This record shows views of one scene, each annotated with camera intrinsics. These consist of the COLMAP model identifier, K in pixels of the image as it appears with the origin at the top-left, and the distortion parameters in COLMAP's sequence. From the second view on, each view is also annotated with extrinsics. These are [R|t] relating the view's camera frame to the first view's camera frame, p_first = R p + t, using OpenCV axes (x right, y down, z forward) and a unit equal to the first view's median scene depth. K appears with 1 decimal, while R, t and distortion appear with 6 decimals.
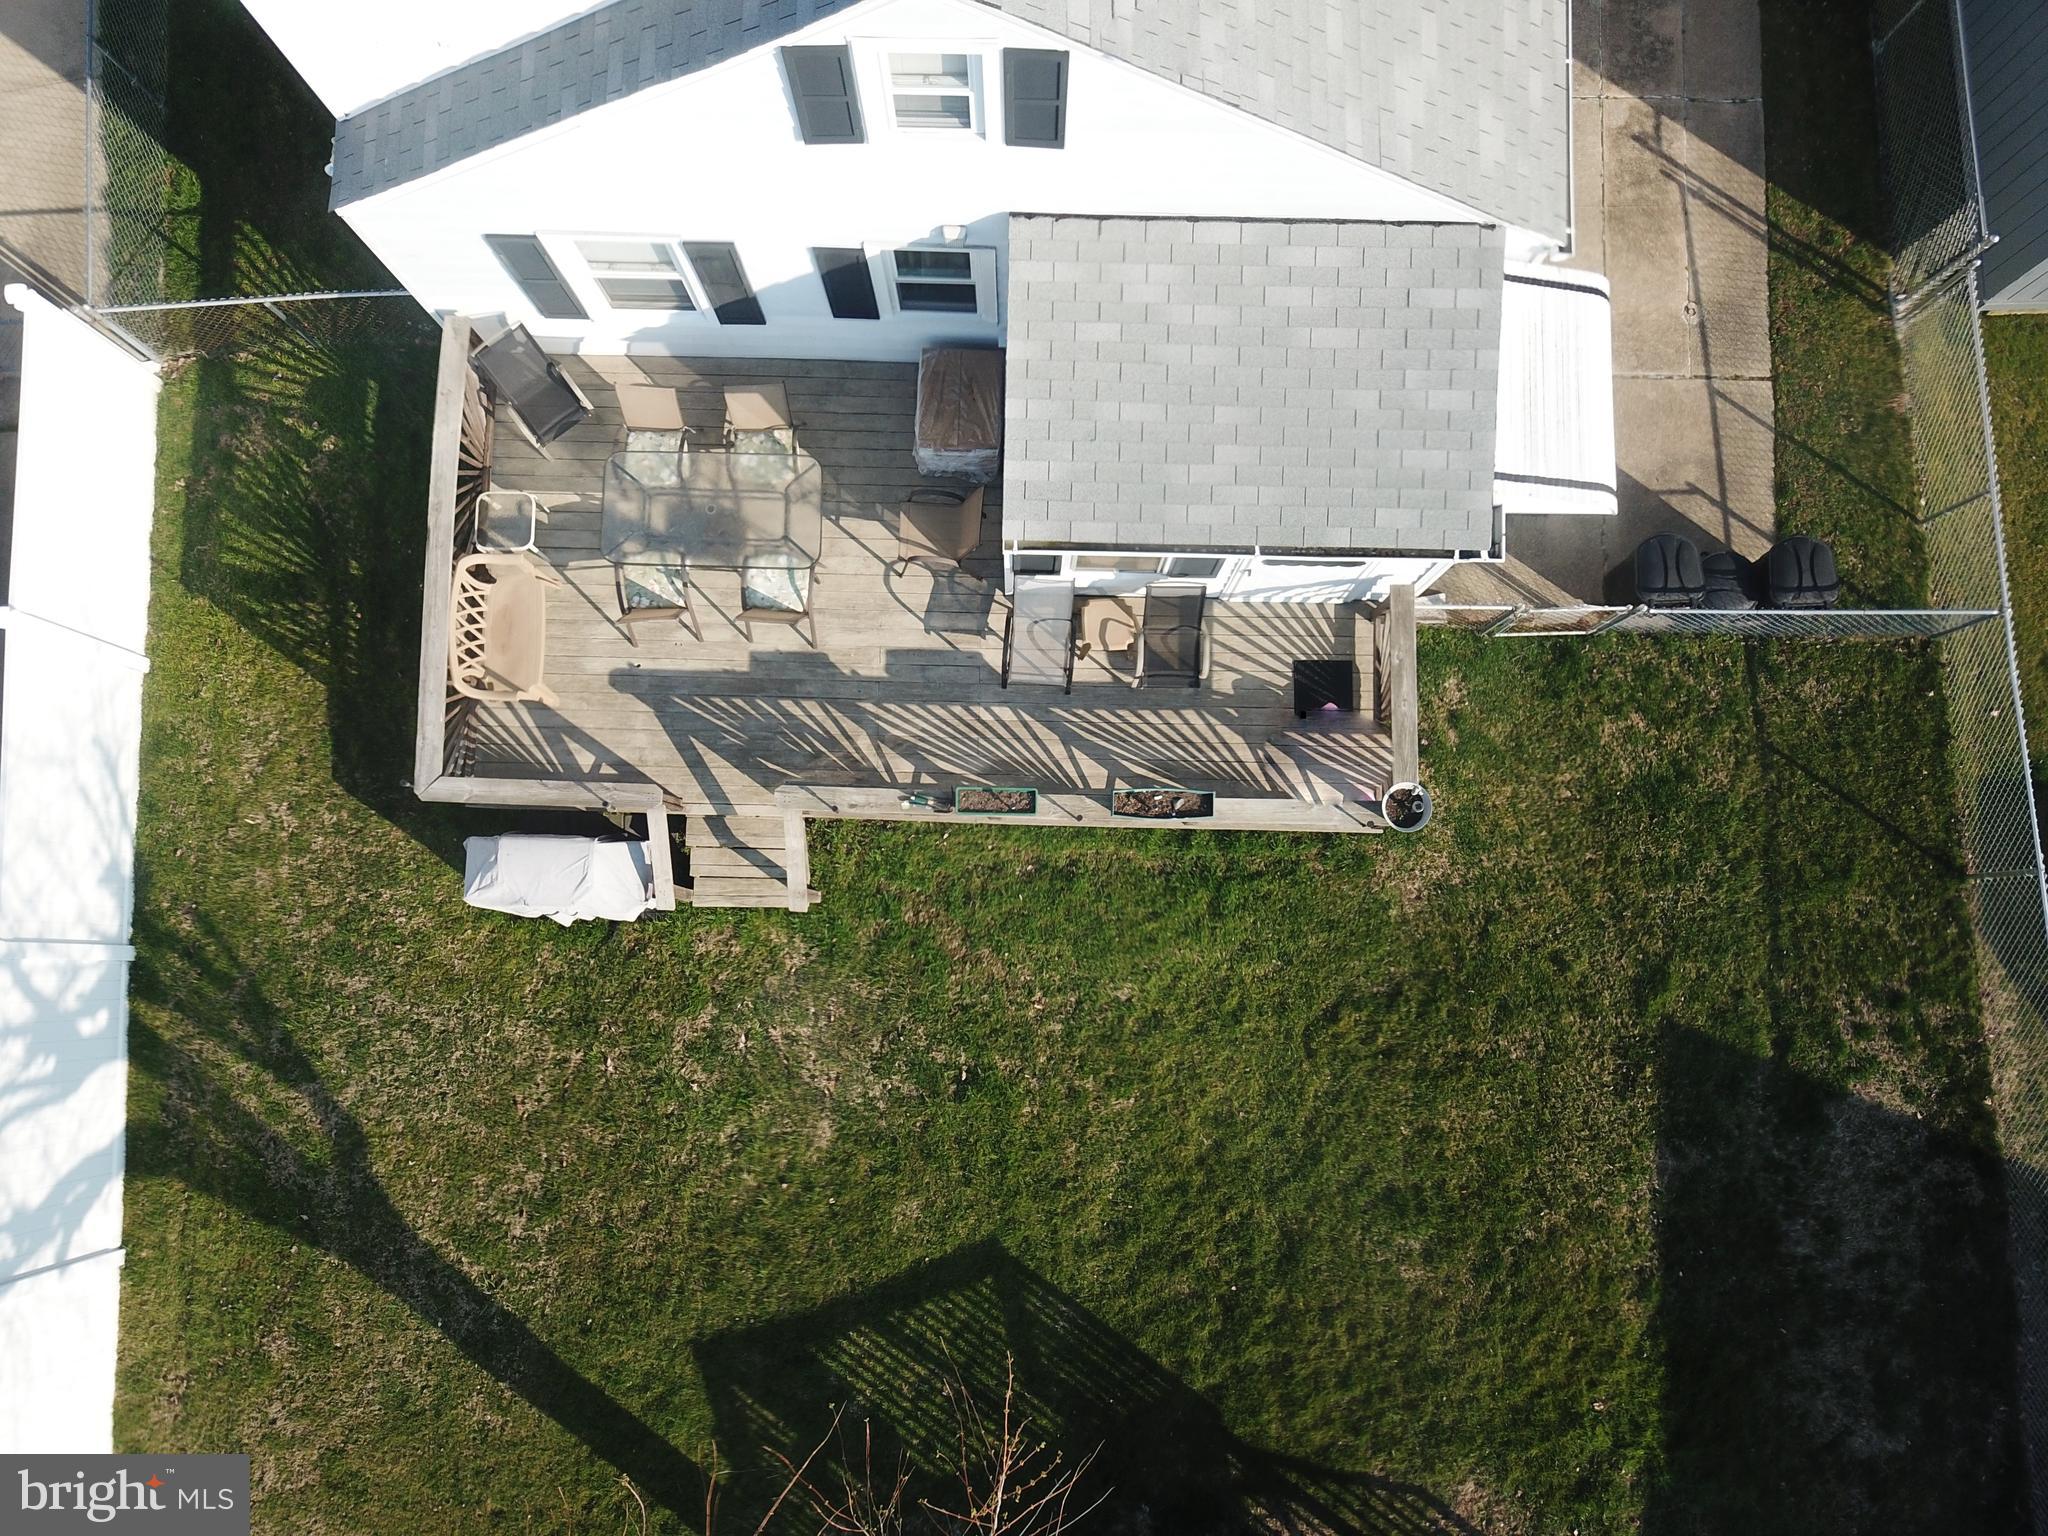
lens RADIAL K [[1599.0, 0, 988.5], [0, 1599.0, 772.4], [0, 0, 1]] dist [-0.012950, -0.000880]
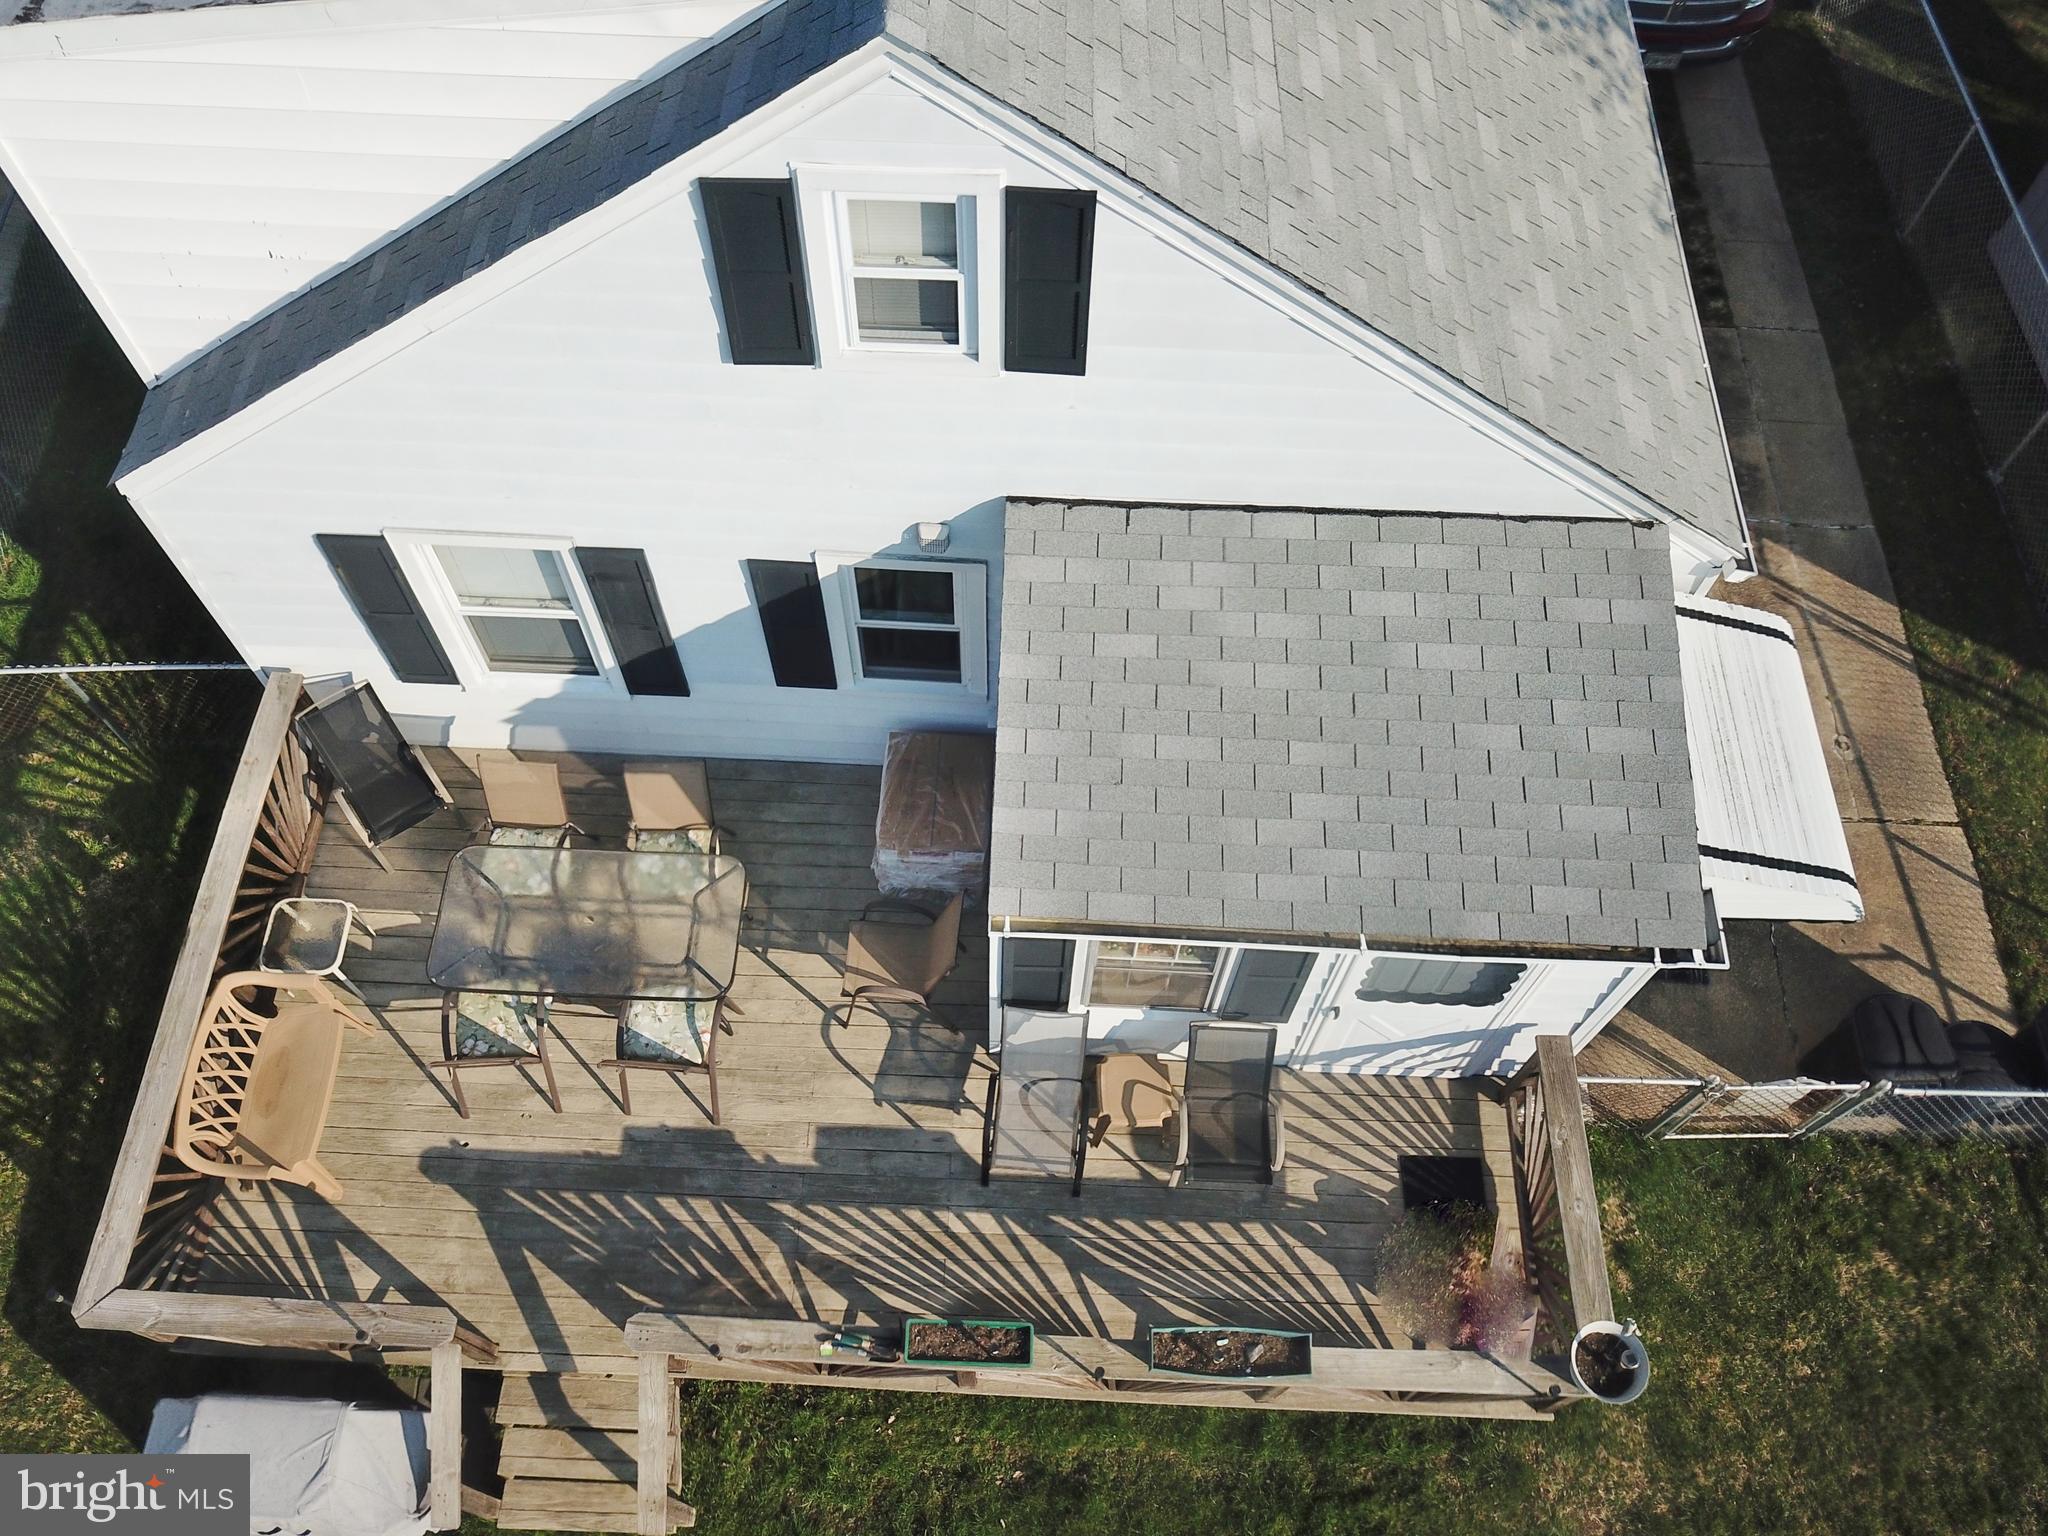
lens RADIAL K [[1599.0, 0, 988.5], [0, 1599.0, 772.4], [0, 0, 1]] dist [-0.012950, -0.000880]
pose [[0.999716, 0.023102, 0.005932, 0.002952], [-0.018959, 0.920590, -0.390070, 0.051674], [-0.014472, 0.389846, 0.920766, 0.291023]]
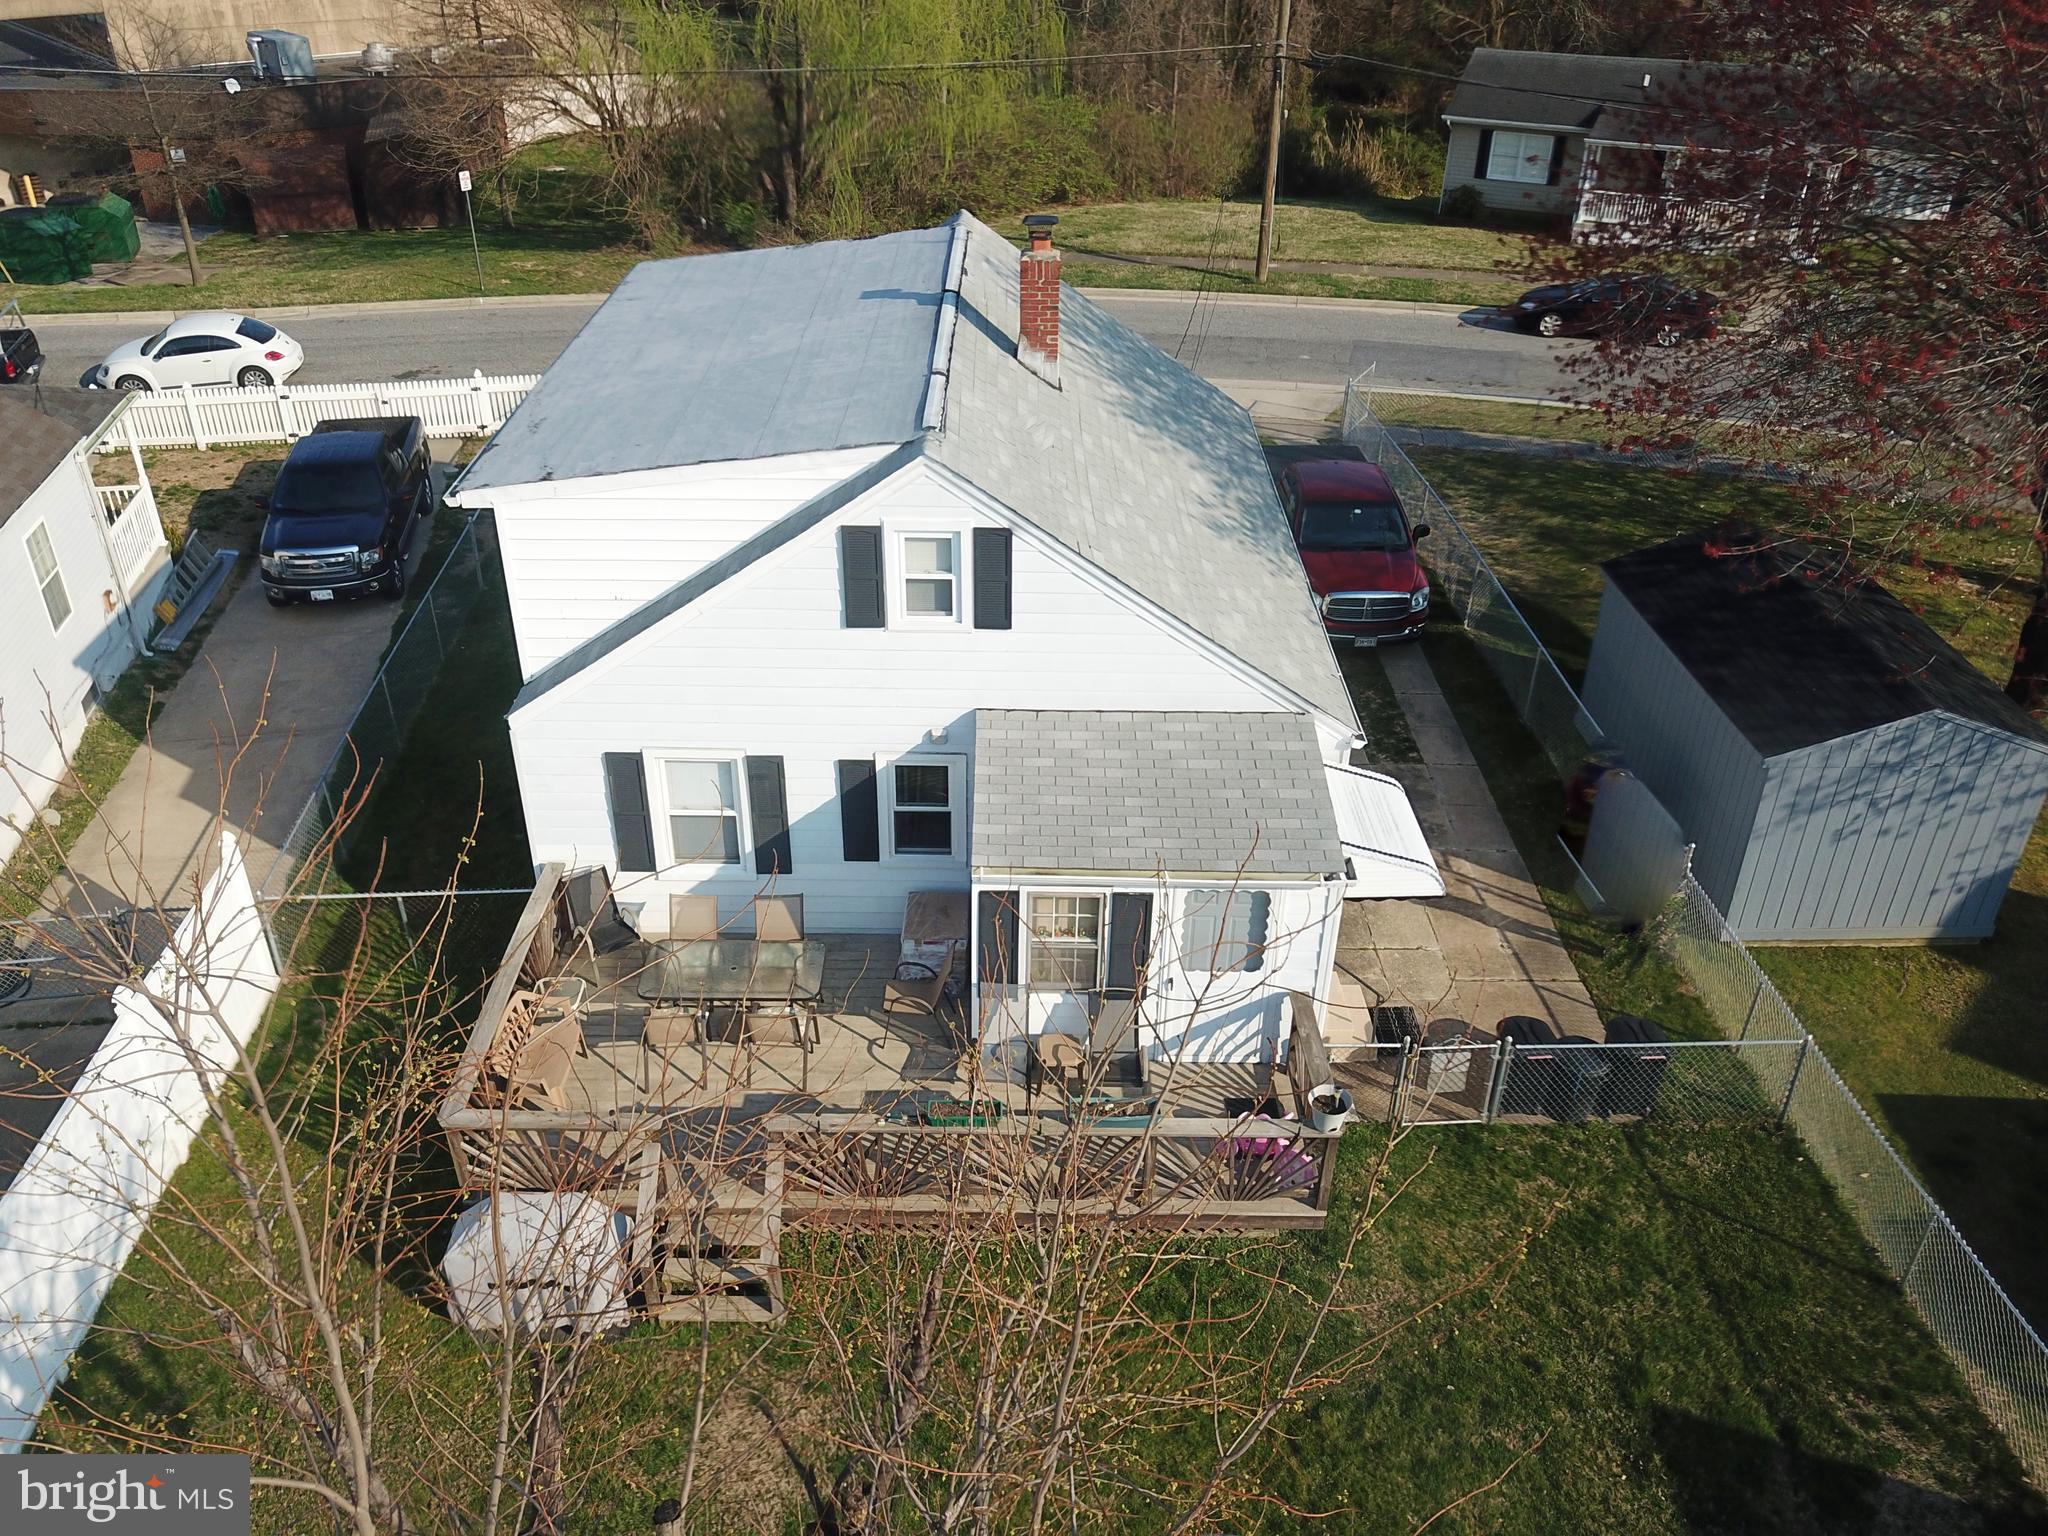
lens RADIAL K [[1631.9, 0, 990.8], [0, 1631.9, 773.2], [0, 0, 1]] dist [0.007882, -0.003167]
pose [[0.999682, 0.011775, 0.022309, -0.004959], [0.010559, 0.607849, -0.793982, 0.723070], [-0.022910, 0.793965, 0.607531, 0.106106]]
